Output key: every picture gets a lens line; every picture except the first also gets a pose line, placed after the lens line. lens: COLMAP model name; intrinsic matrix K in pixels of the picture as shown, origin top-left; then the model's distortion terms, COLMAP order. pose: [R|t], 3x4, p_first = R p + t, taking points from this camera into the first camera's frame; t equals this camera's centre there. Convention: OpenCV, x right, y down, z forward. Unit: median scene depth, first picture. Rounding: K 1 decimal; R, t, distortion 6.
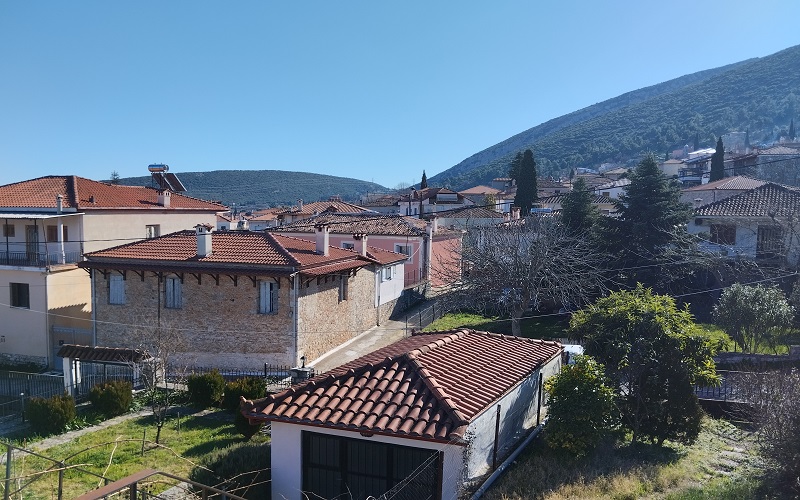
lens RADIAL K [[623.5, 0, 400.0], [0, 623.5, 250.0], [0, 0, 1]] dist [-0.000275, -0.078577]
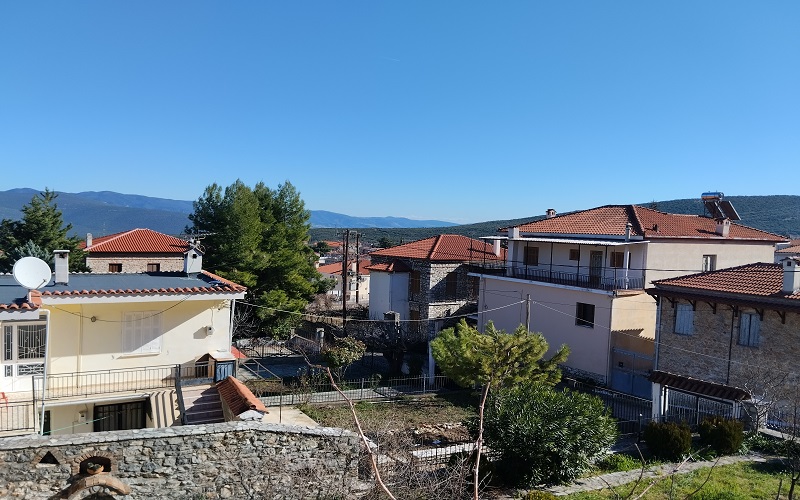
lens RADIAL K [[623.5, 0, 400.0], [0, 623.5, 250.0], [0, 0, 1]] dist [-0.000275, -0.078577]
pose [[0.735442, 0.033791, -0.676744, -0.122154], [-0.063117, 0.997830, -0.018769, 0.000459], [0.674641, 0.056517, 0.735979, -0.038391]]
